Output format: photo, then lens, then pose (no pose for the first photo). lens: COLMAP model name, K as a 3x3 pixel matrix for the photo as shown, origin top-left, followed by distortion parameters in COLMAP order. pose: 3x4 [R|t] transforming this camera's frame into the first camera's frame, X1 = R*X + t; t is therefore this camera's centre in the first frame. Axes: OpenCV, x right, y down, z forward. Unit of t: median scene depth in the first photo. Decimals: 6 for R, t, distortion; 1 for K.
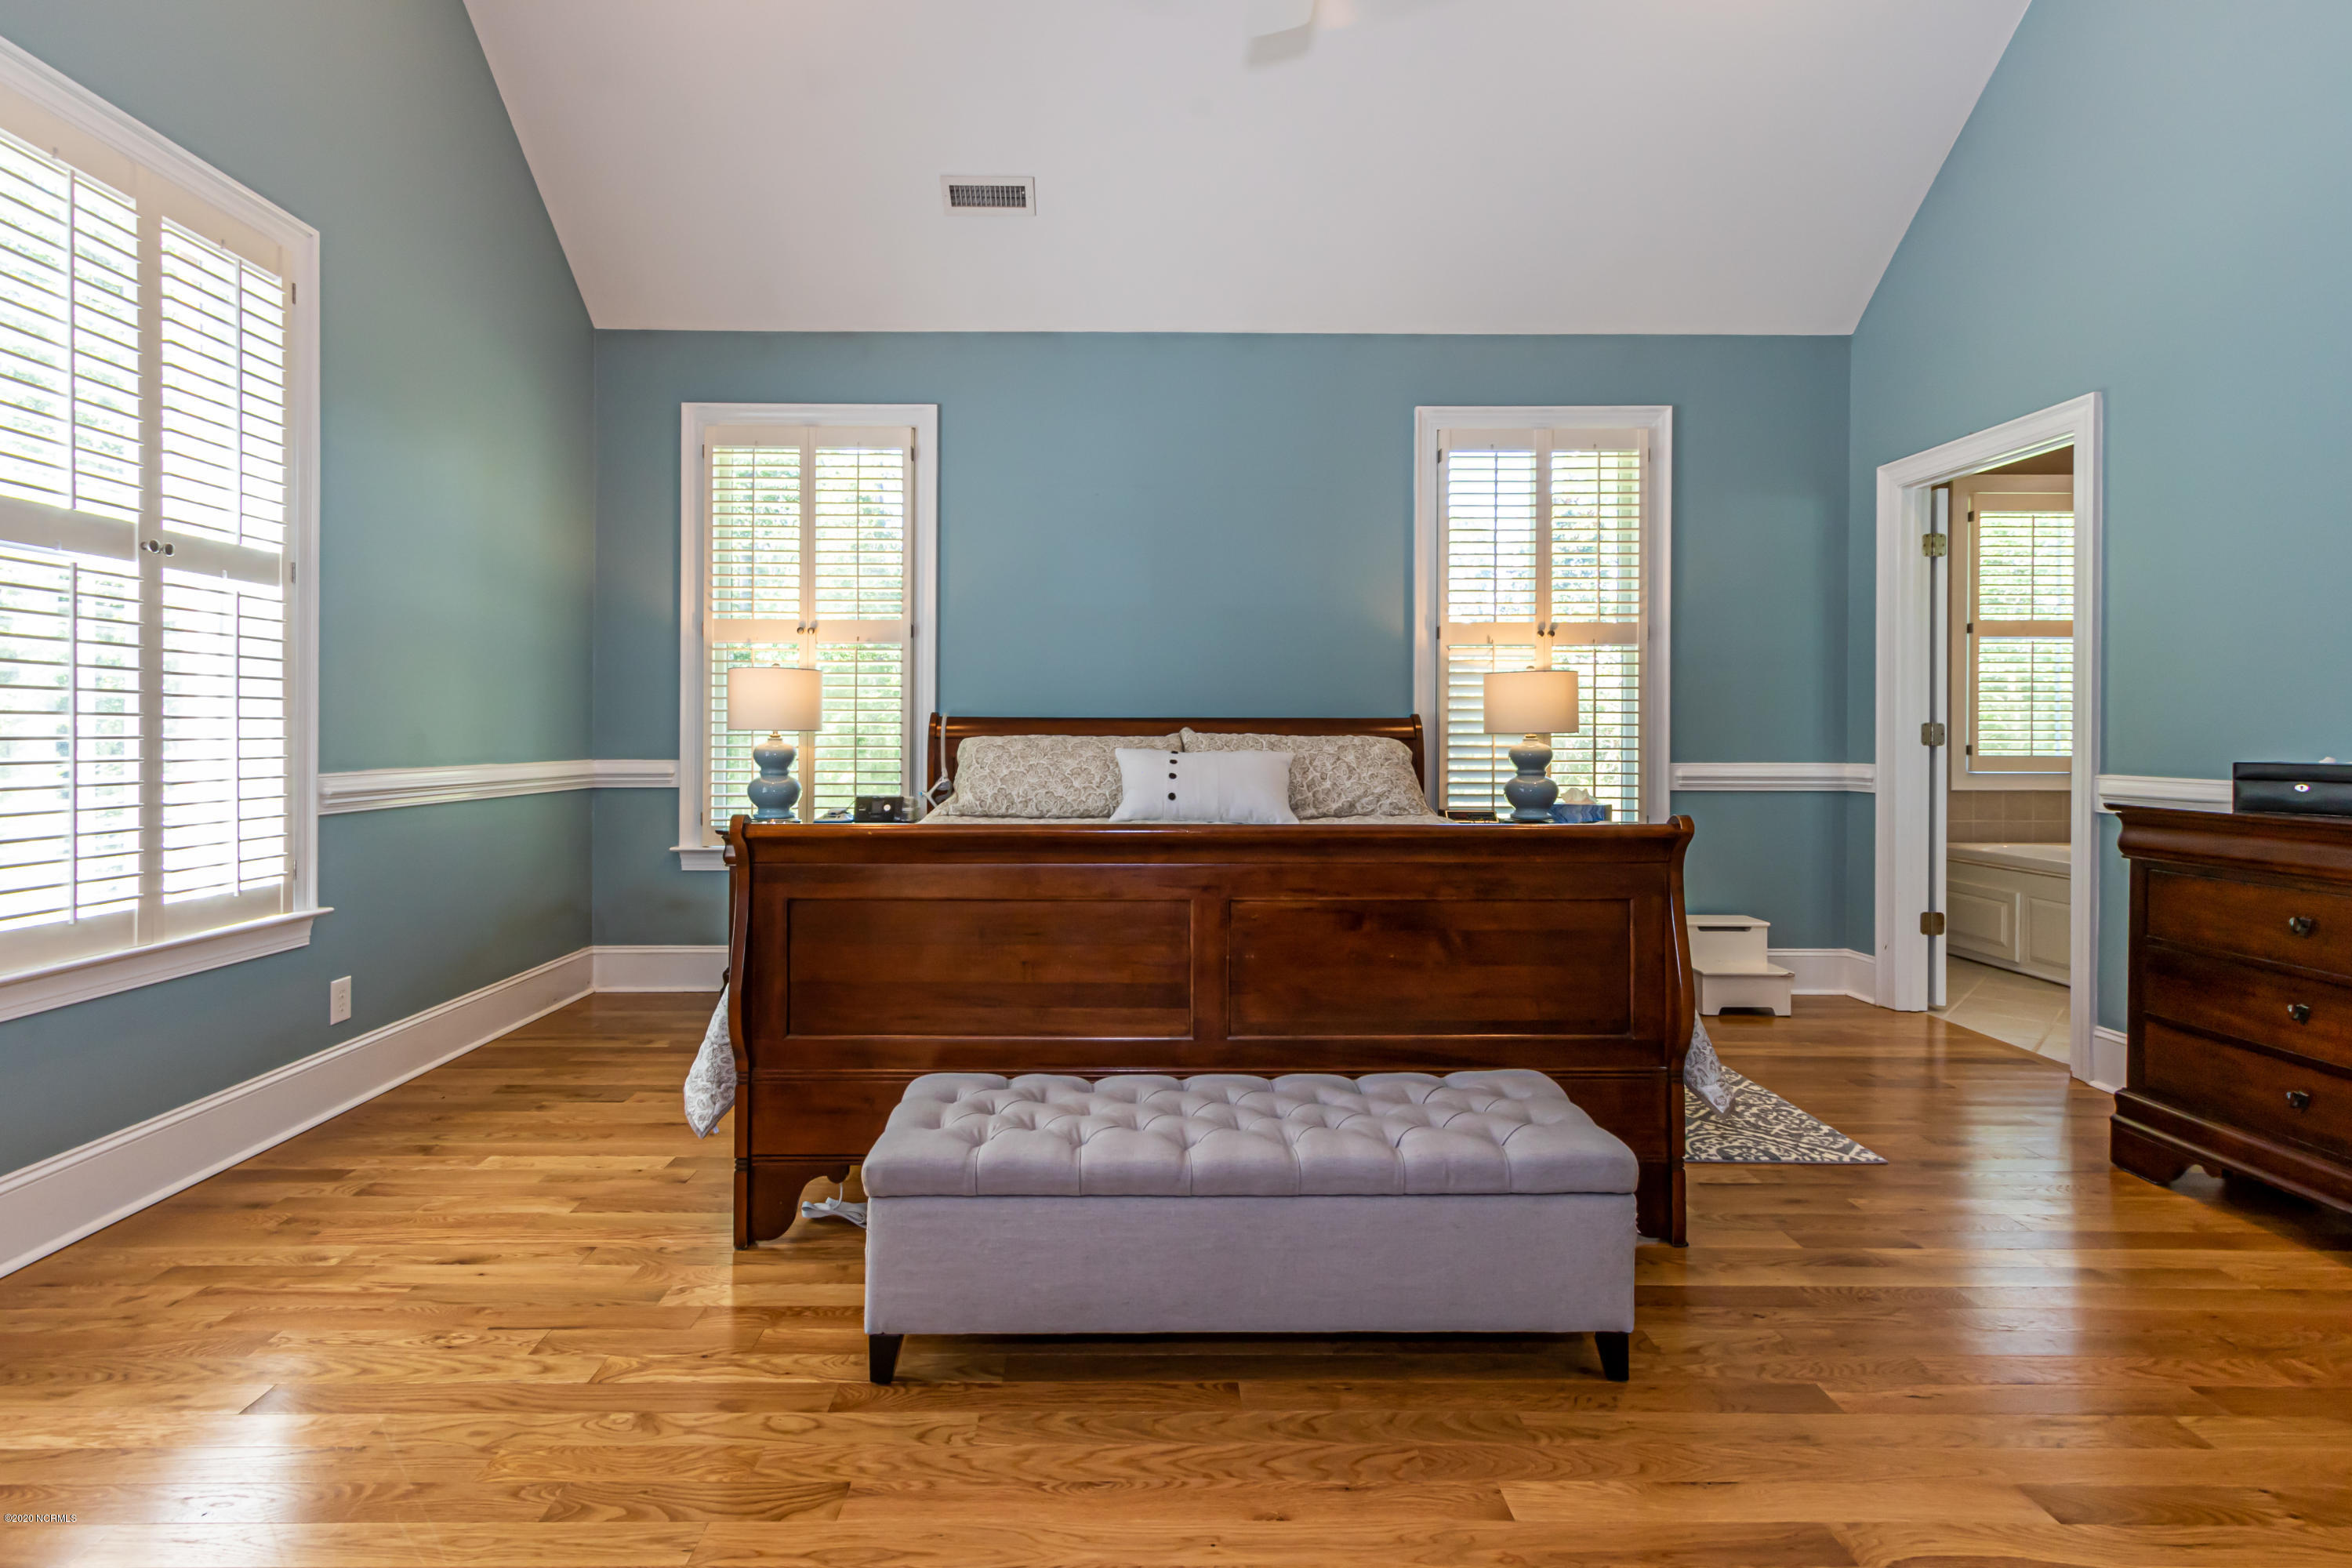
lens RADIAL K [[1175.5, 0, 1167.6], [0, 1175.5, 730.0], [0, 0, 1]] dist [0.008652, -0.001407]
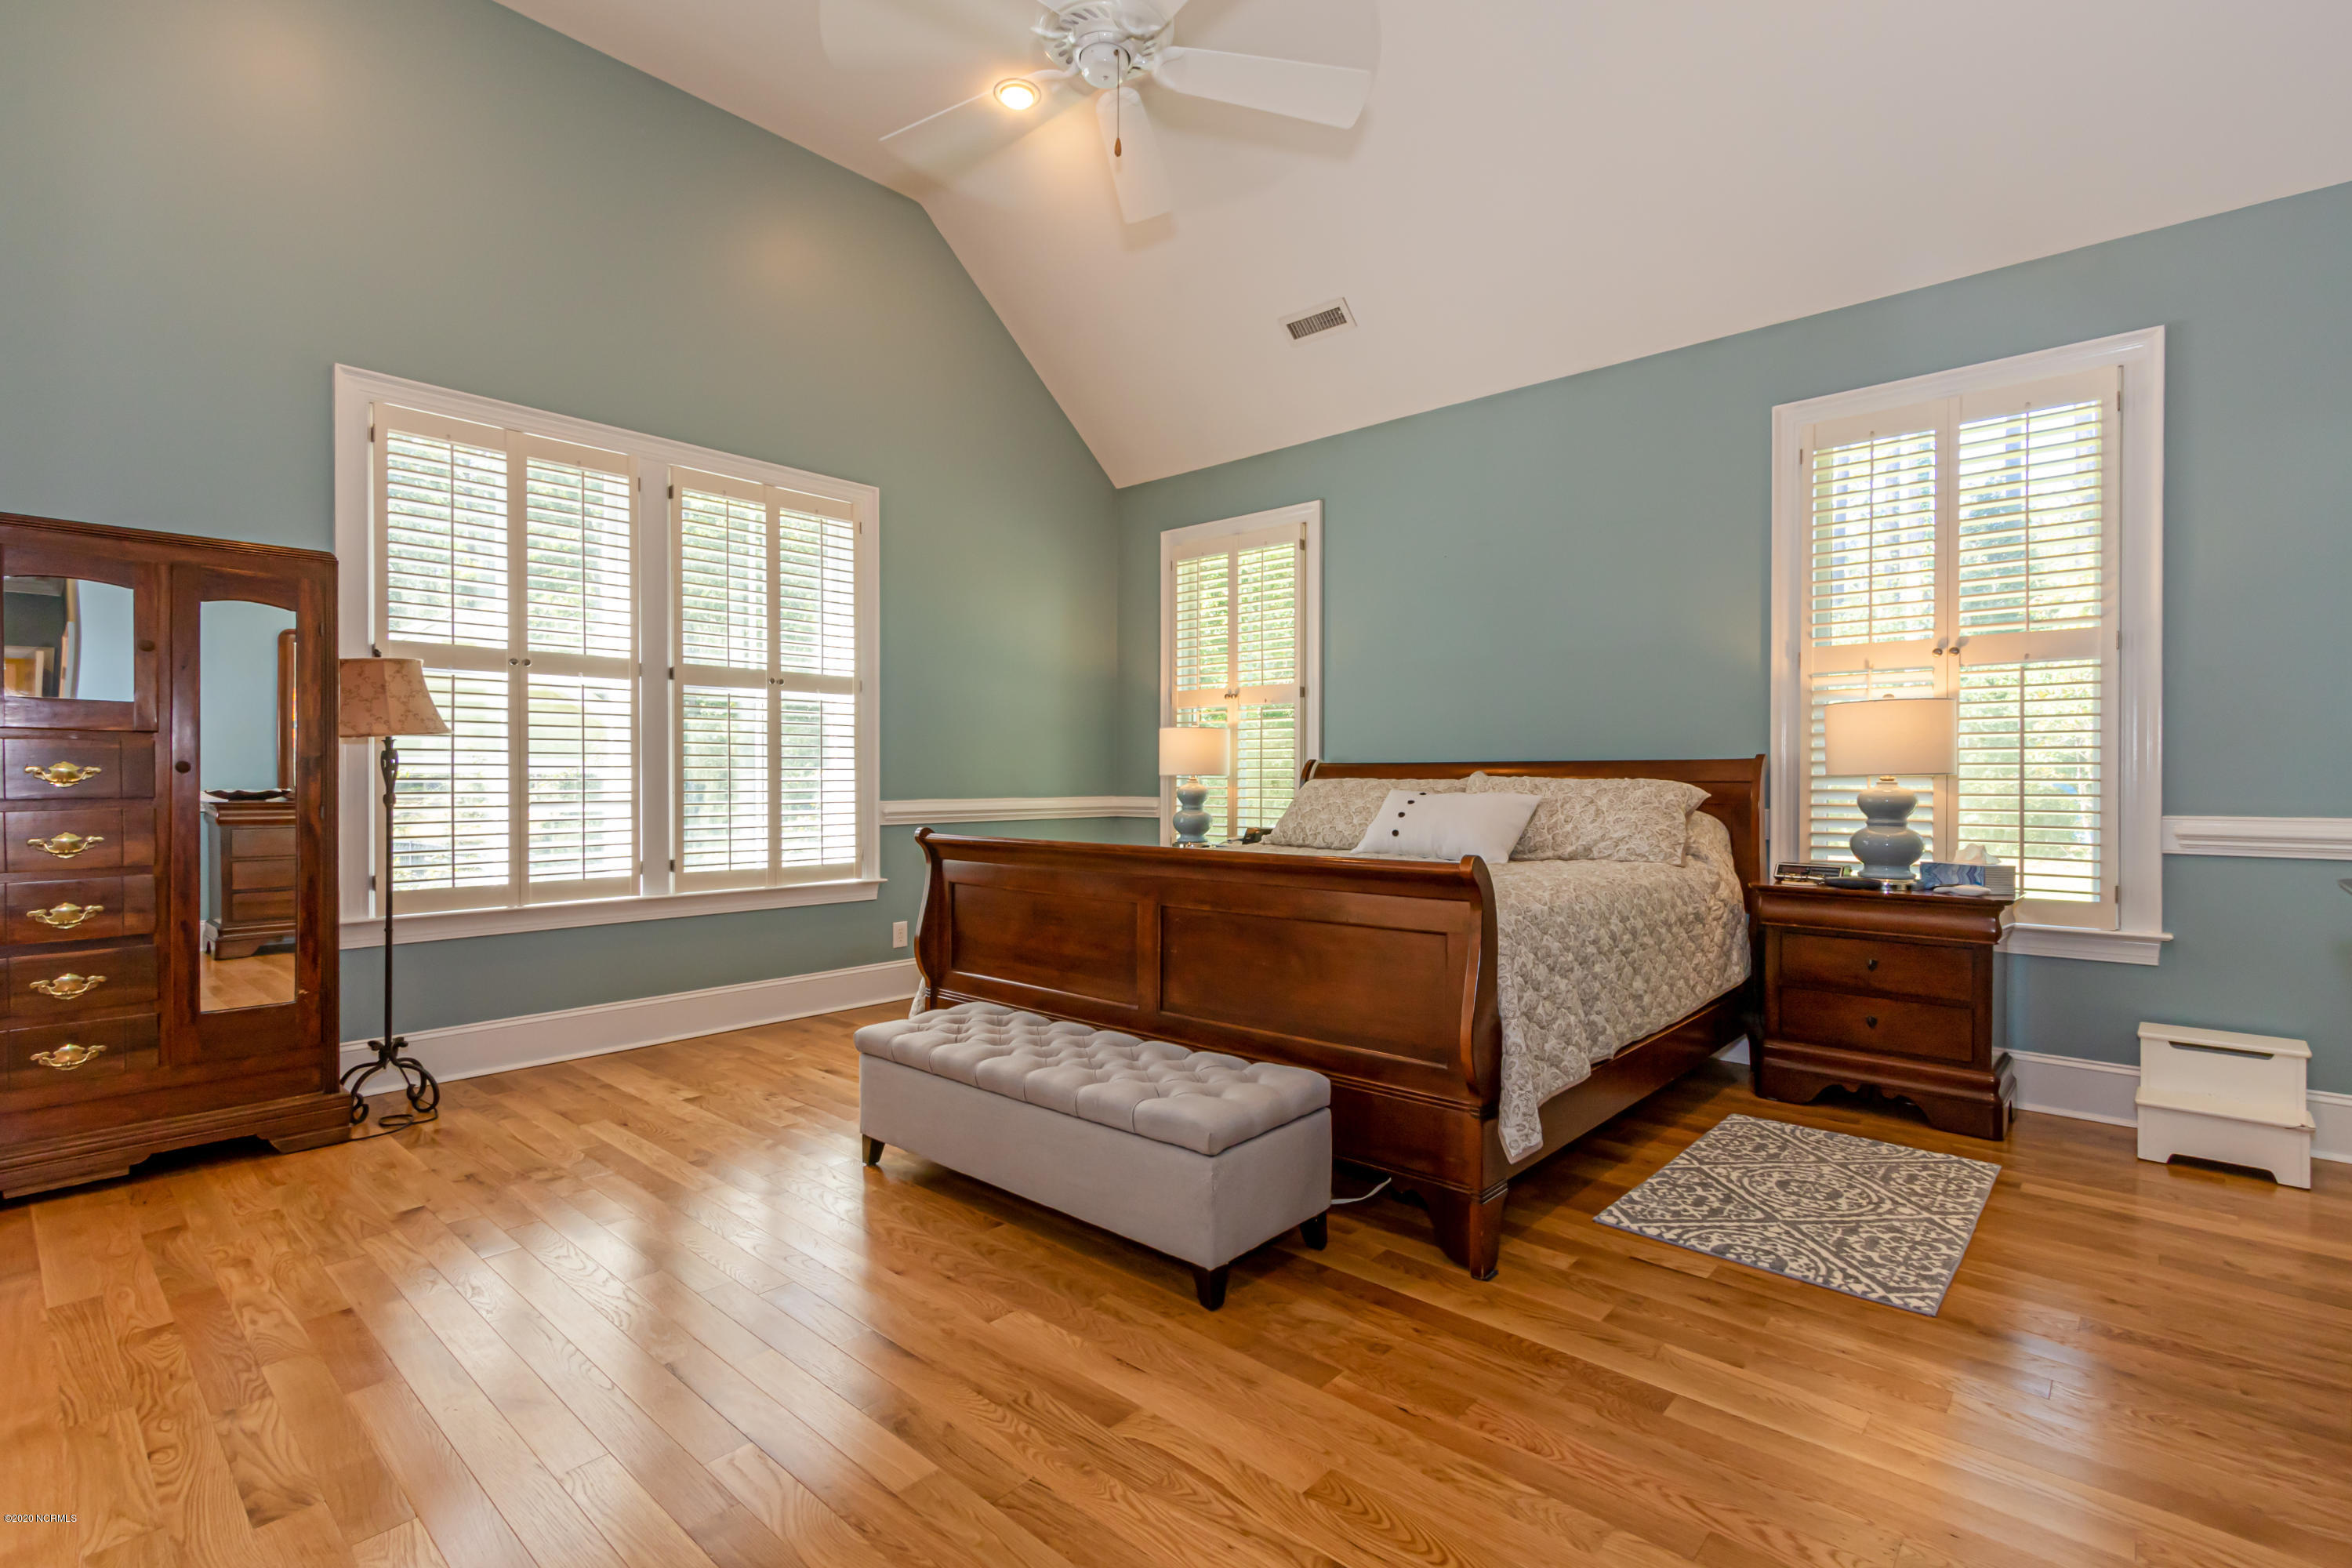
lens RADIAL K [[1193.8, 0, 1183.6], [0, 1193.8, 773.4], [0, 0, 1]] dist [0.001176, -0.003659]
pose [[0.705520, -0.003963, -0.708679, 0.602534], [0.003779, 0.999991, -0.001830, 0.001286], [0.708680, -0.001386, 0.705528, 0.057172]]
